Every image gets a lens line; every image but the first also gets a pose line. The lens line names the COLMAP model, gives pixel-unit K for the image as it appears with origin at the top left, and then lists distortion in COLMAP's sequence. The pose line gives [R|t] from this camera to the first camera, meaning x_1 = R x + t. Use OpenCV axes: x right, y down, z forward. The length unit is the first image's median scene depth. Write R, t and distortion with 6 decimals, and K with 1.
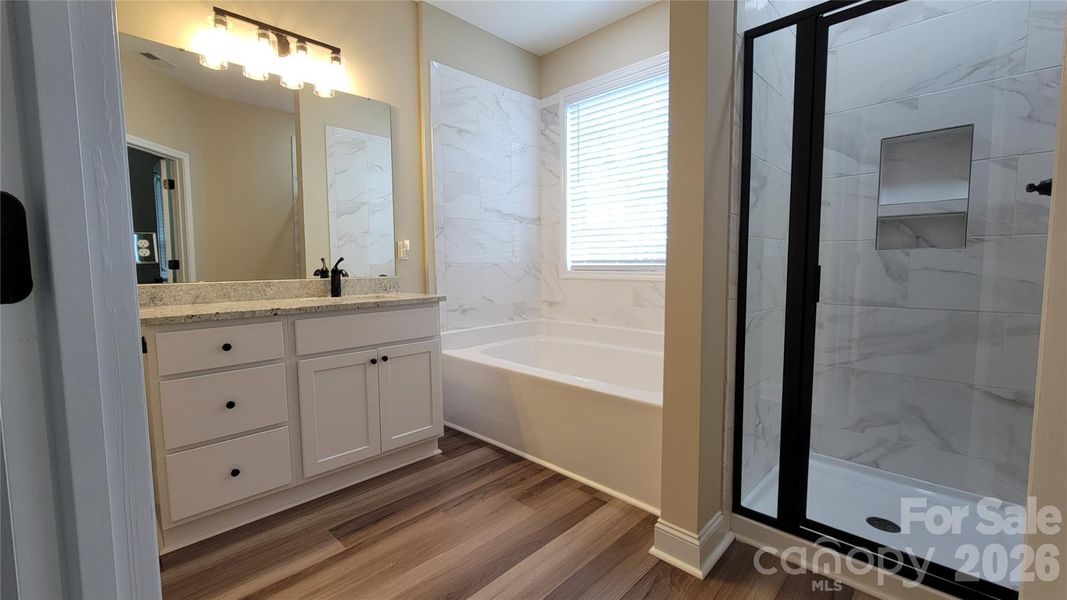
lens RADIAL K [[438.3, 0, 541.2], [0, 438.3, 296.5], [0, 0, 1]] dist [-0.004031, 0.001256]
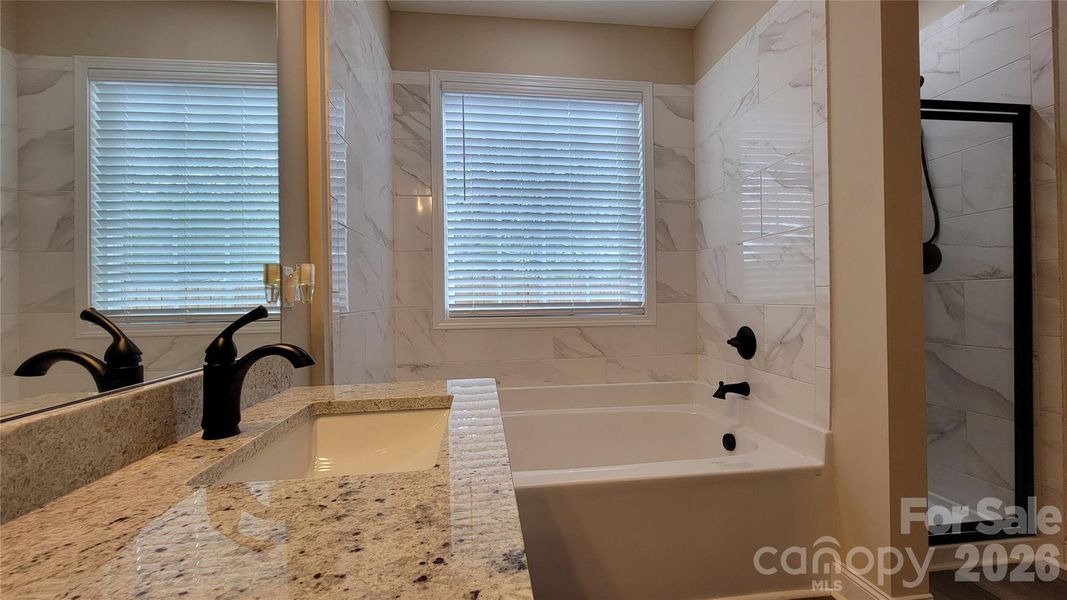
lens RADIAL K [[438.3, 0, 536.1], [0, 438.3, 297.8], [0, 0, 1]] dist [-0.004031, 0.001256]
pose [[0.621766, 0.000531, 0.783203, -0.409708], [0.068502, 0.996131, -0.055057, -0.042646], [-0.780202, 0.087883, 0.619323, 0.444018]]
